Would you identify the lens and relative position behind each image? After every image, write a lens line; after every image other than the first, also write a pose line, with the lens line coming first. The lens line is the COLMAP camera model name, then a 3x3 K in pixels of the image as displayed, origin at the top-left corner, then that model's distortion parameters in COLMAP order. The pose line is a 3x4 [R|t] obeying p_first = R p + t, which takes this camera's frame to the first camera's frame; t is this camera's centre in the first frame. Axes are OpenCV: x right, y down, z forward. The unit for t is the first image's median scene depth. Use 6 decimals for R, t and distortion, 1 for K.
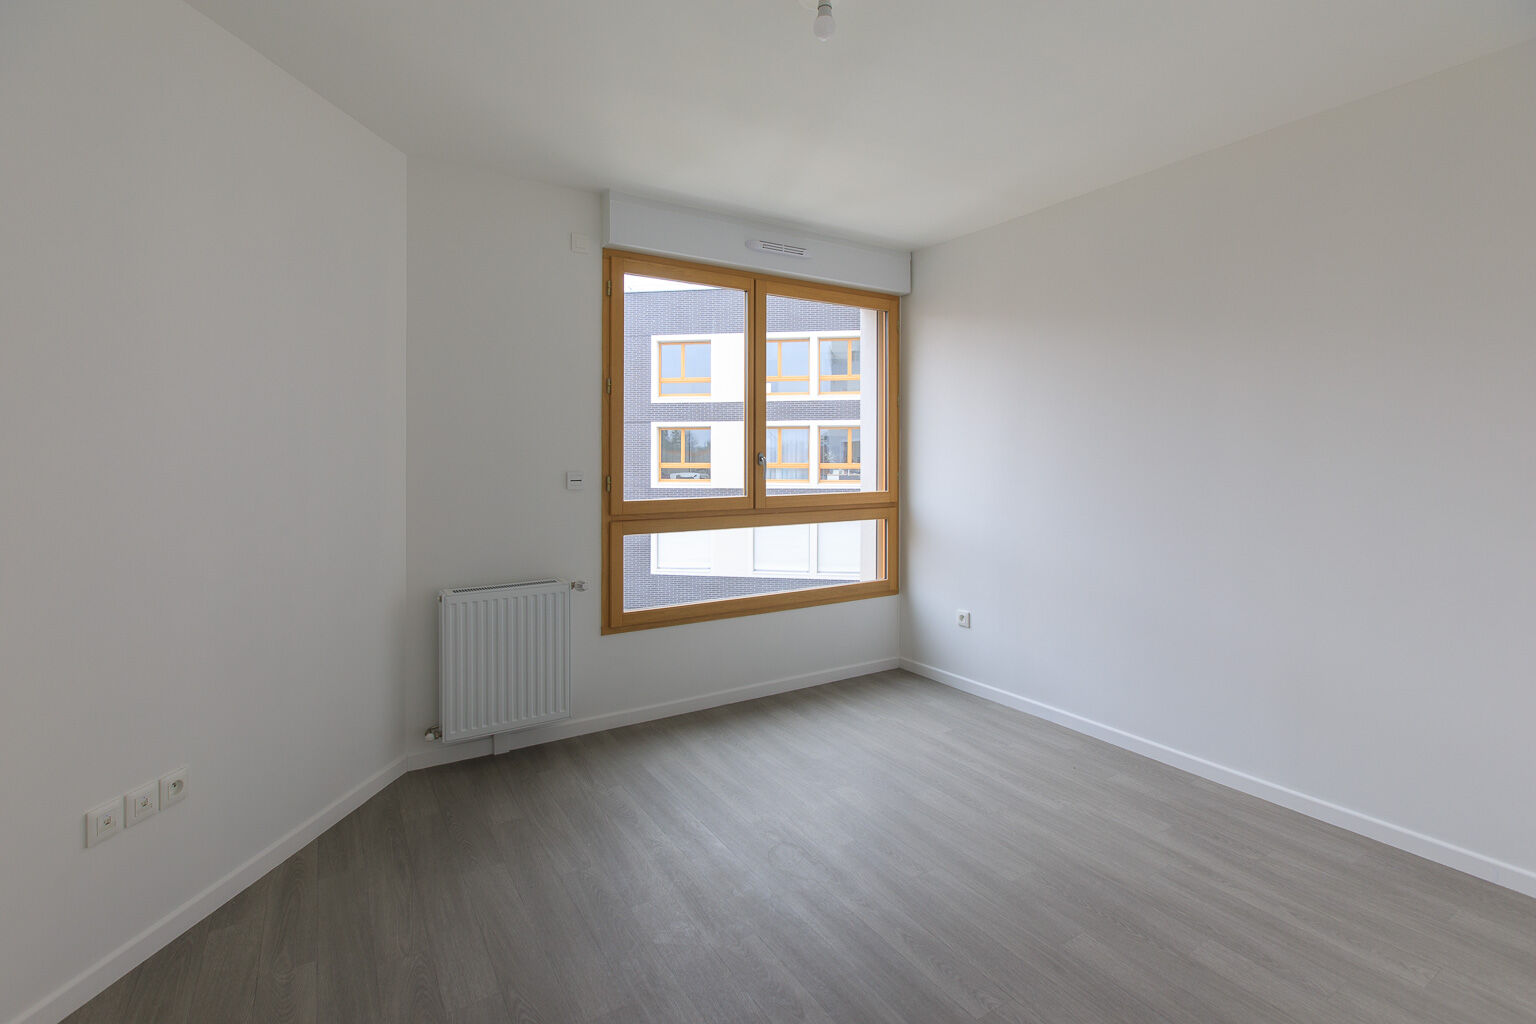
lens RADIAL K [[703.3, 0, 789.3], [0, 703.3, 471.8], [0, 0, 1]] dist [-0.021562, -0.001609]
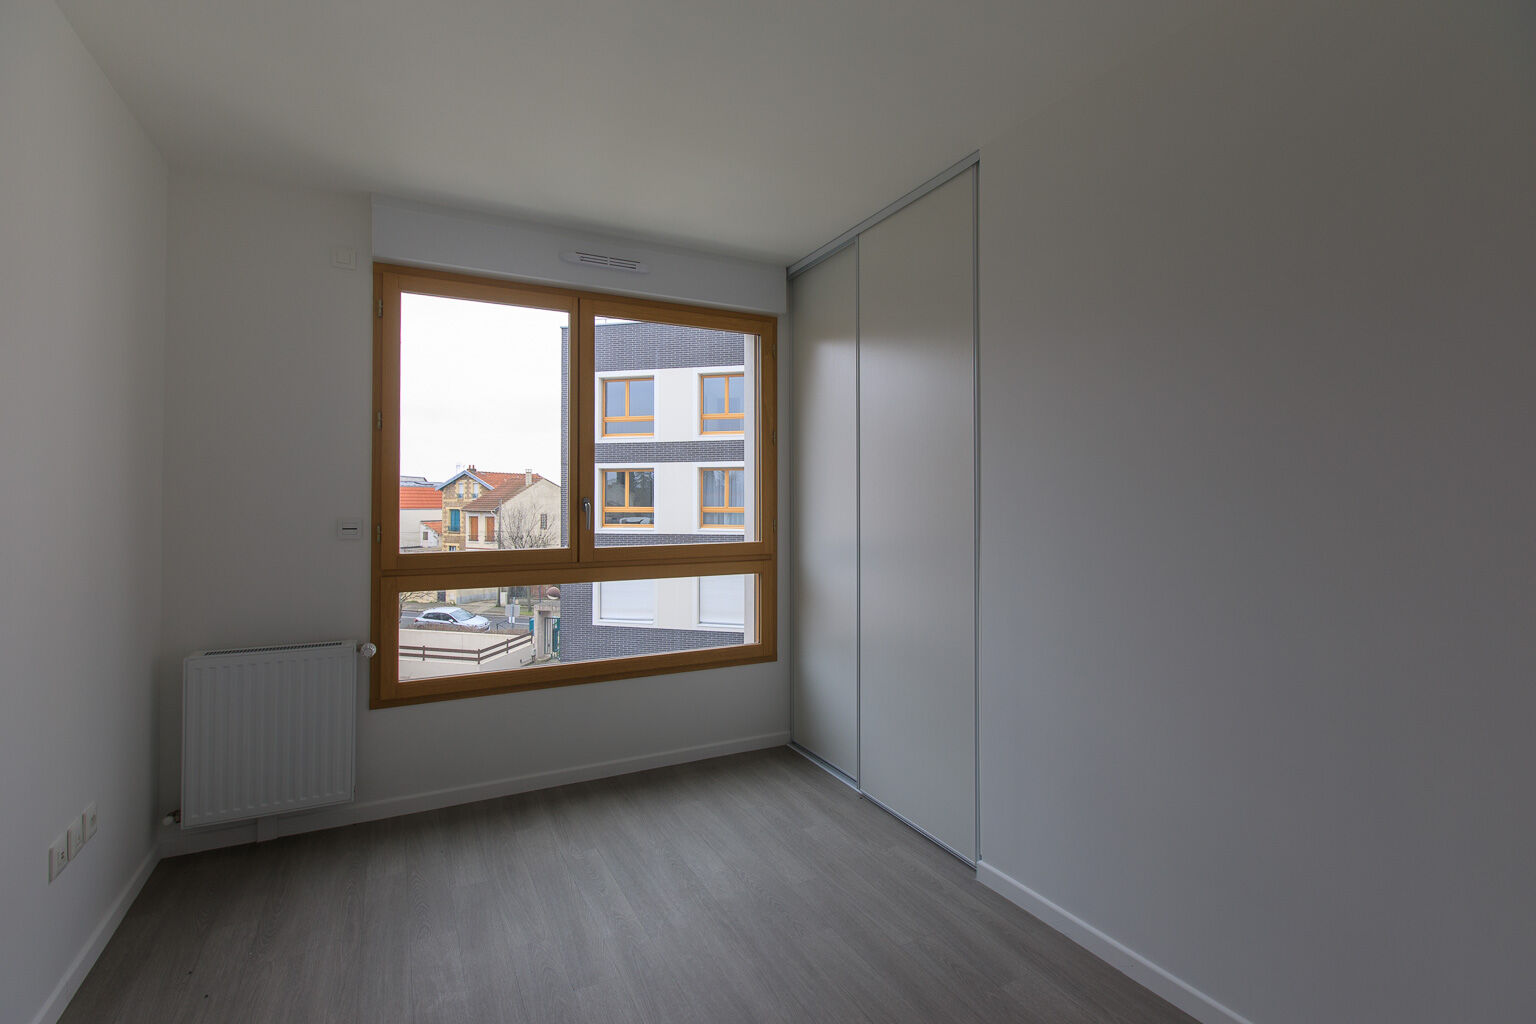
lens RADIAL K [[703.3, 0, 768.4], [0, 703.3, 497.1], [0, 0, 1]] dist [-0.021562, -0.001609]
pose [[0.996663, 0.002311, -0.081590, 0.215776], [-0.004431, 0.999657, -0.025817, -0.005050], [0.081502, 0.026093, 0.996332, 0.135000]]
